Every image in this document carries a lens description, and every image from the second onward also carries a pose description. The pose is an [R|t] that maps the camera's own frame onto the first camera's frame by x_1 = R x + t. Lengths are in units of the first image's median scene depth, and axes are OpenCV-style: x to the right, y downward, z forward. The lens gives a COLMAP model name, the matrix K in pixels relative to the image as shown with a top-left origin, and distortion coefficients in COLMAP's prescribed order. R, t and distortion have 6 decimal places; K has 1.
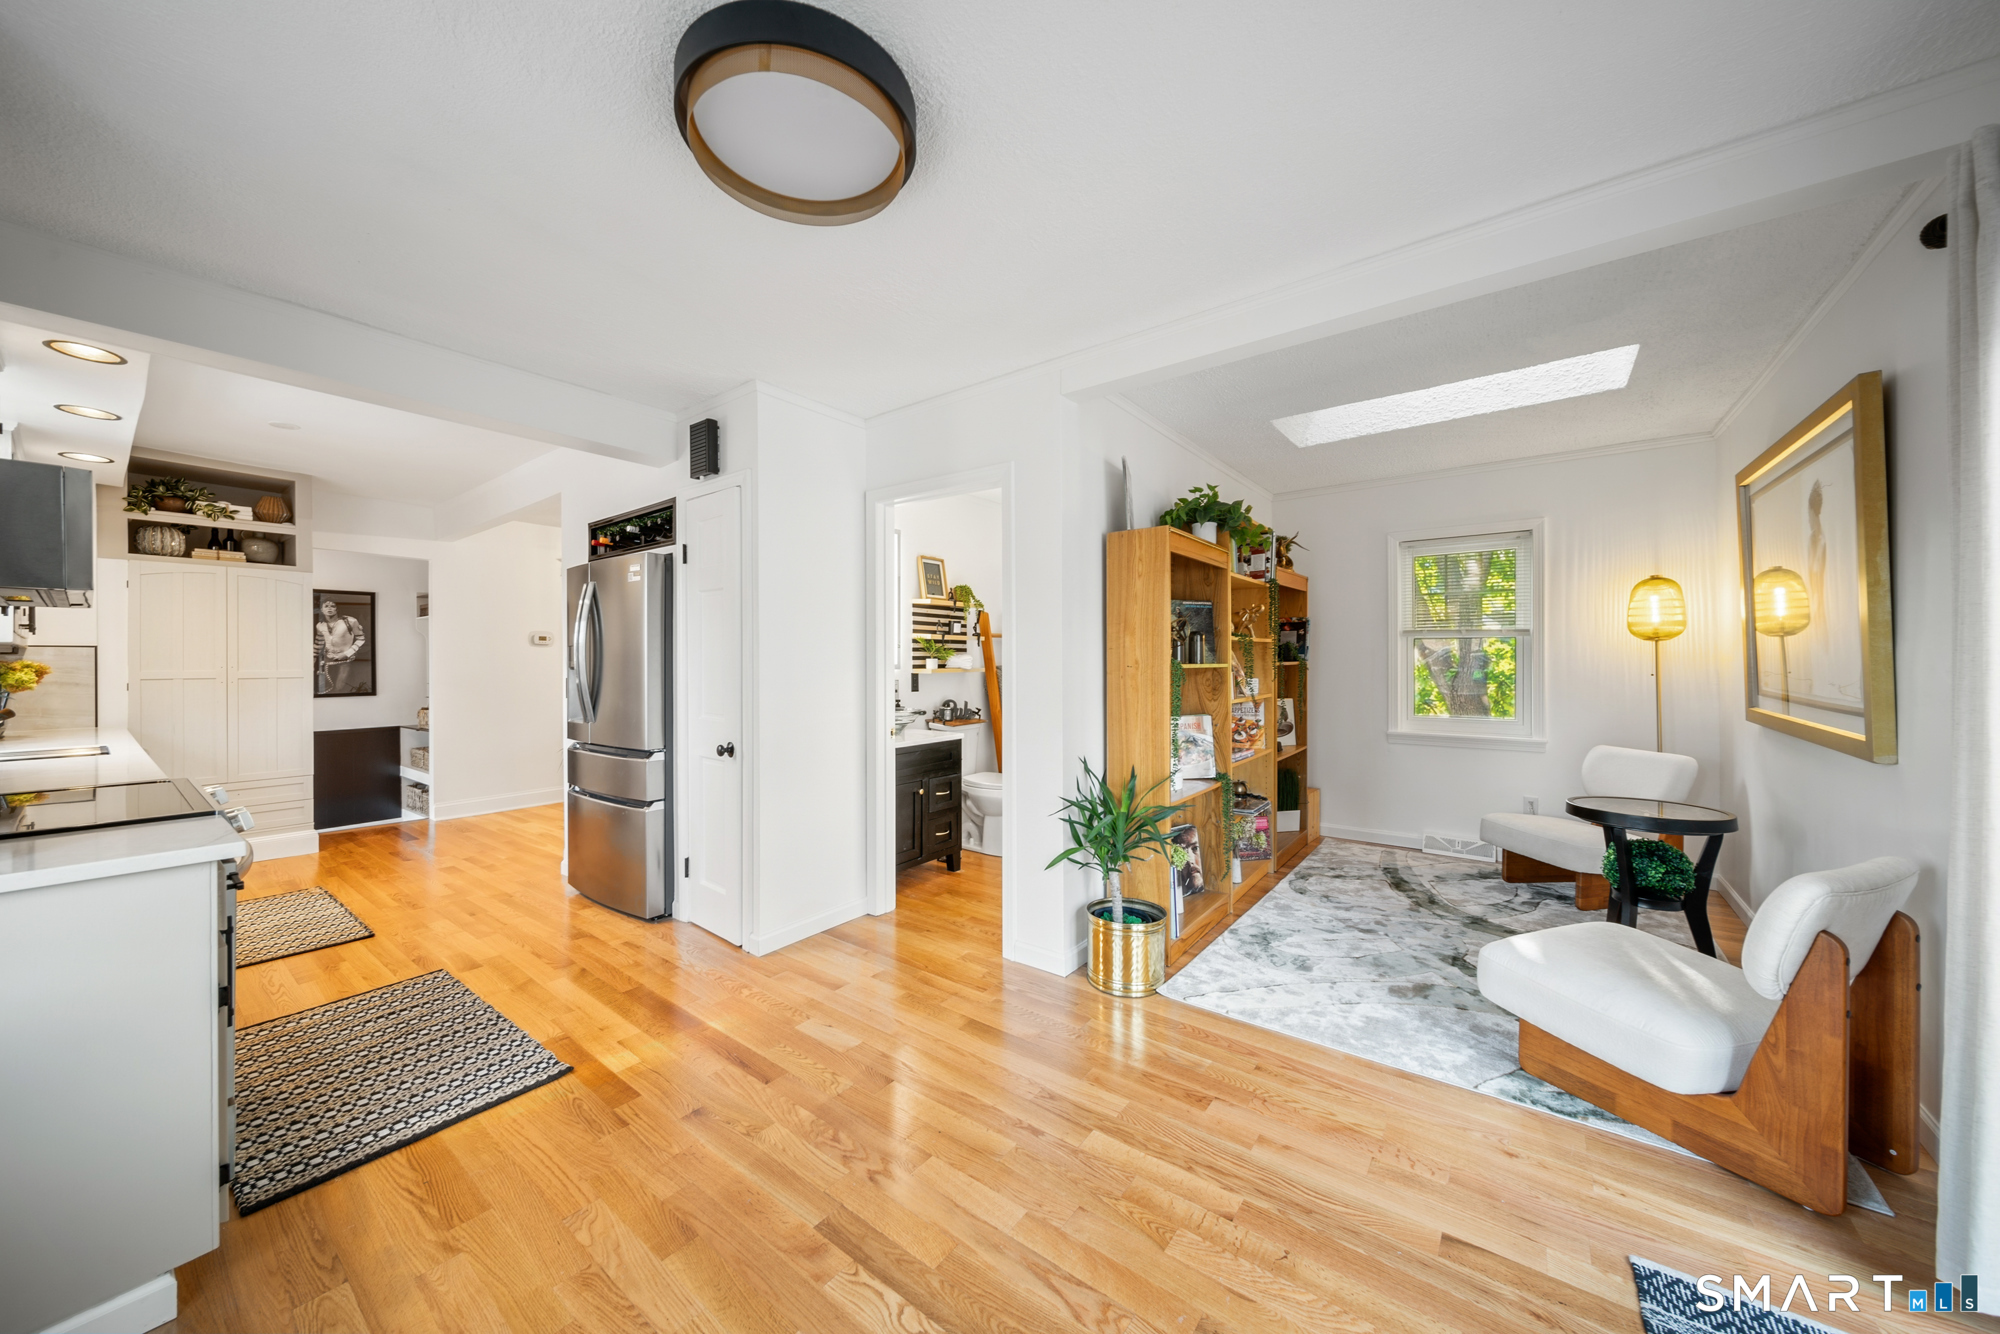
lens RADIAL K [[697.0, 0, 992.3], [0, 697.0, 661.4], [0, 0, 1]] dist [-0.000803, -0.000700]
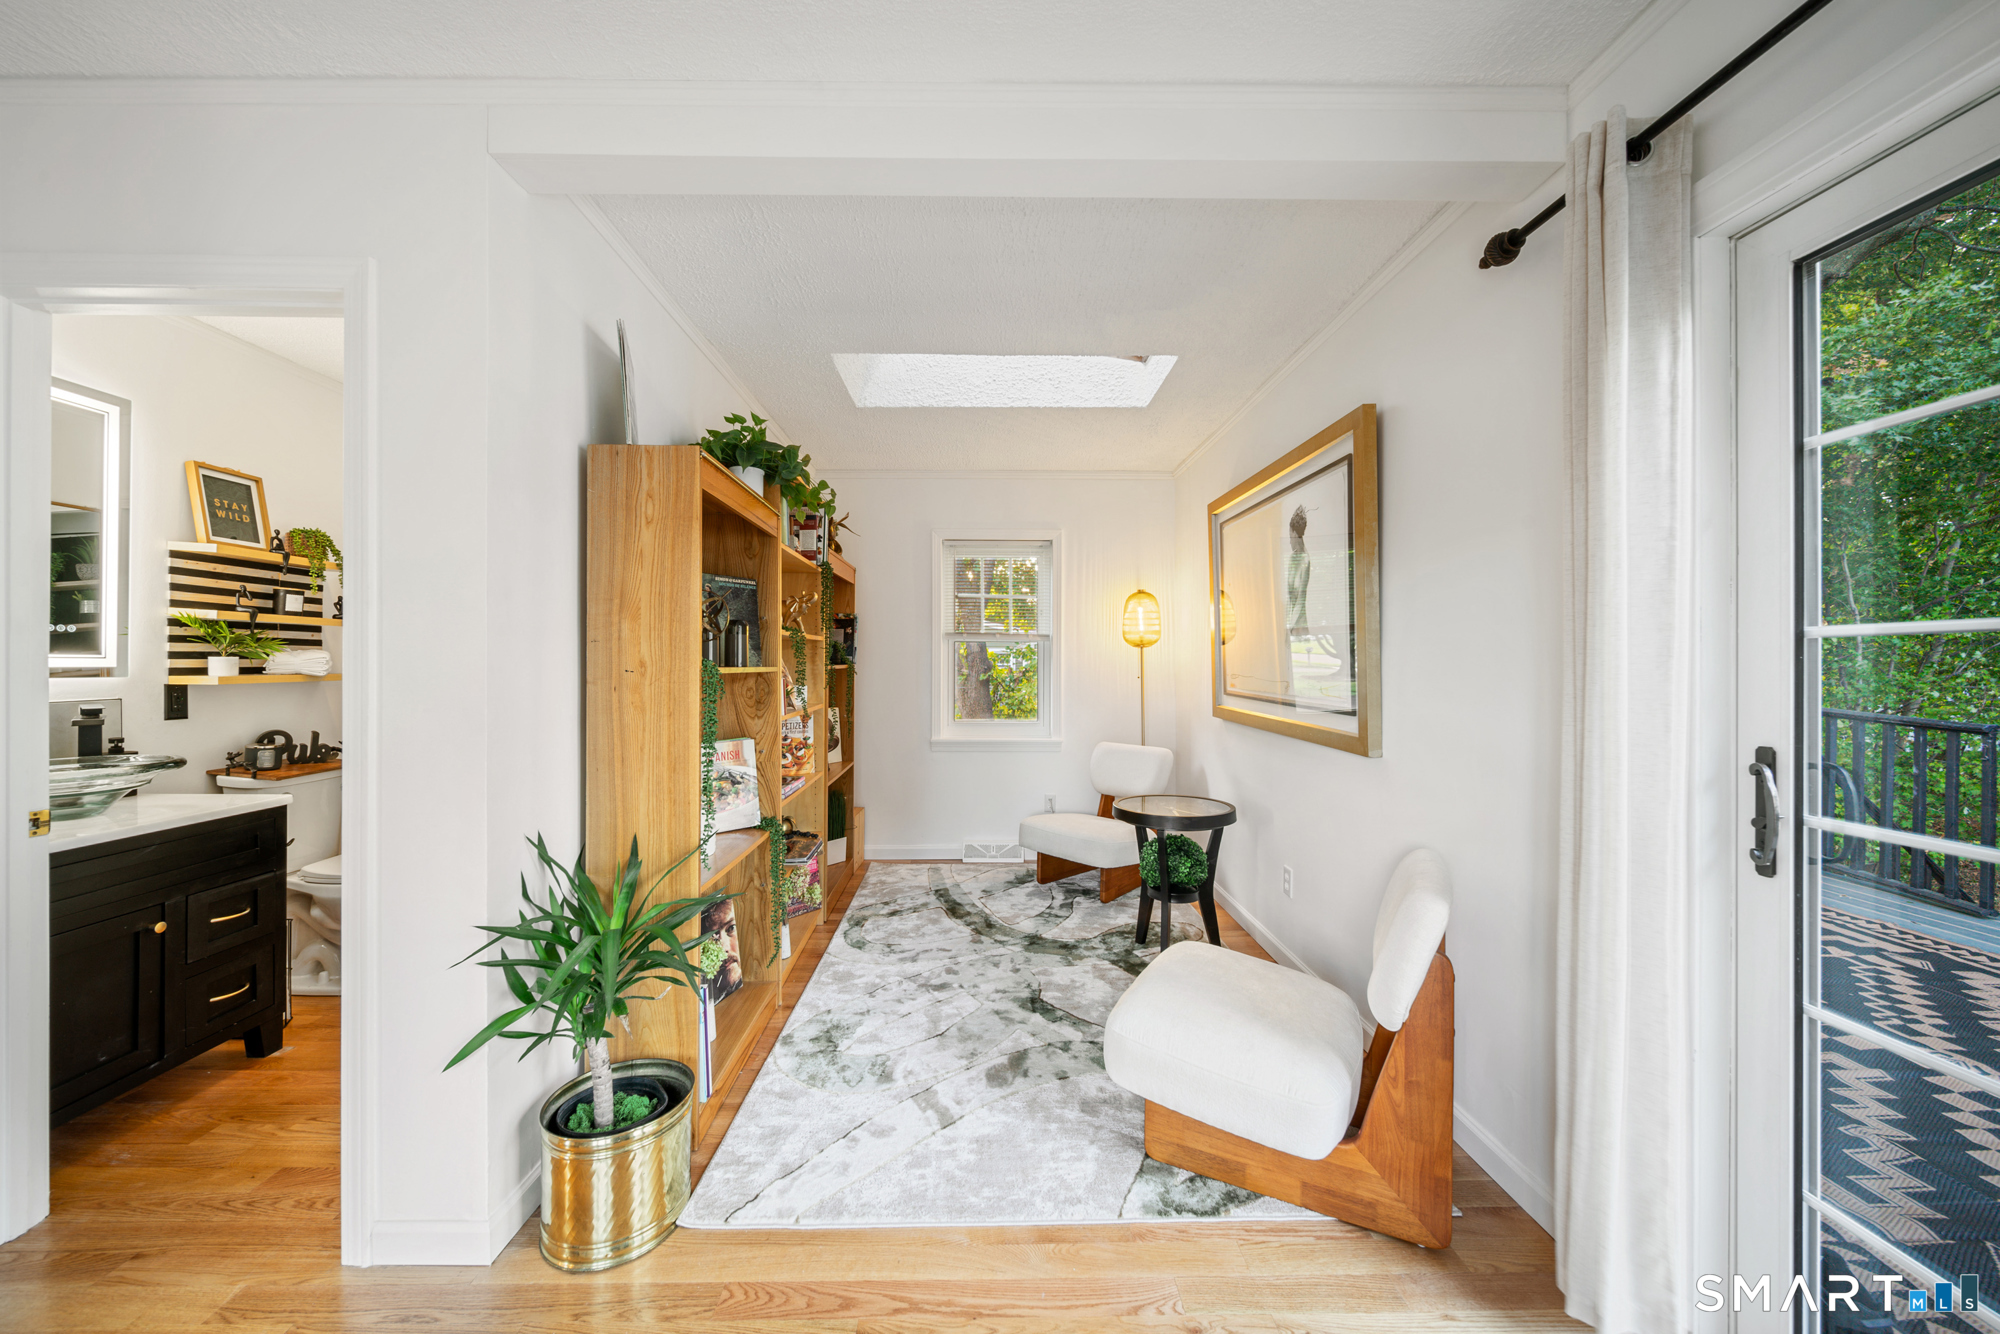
lens RADIAL K [[697.0, 0, 988.1], [0, 697.0, 662.1], [0, 0, 1]] dist [-0.000803, -0.000700]
pose [[0.784332, 0.006127, 0.620311, 0.058688], [-0.003553, 0.999979, -0.005385, 0.001356], [-0.620331, 0.002019, 0.784338, 0.295960]]
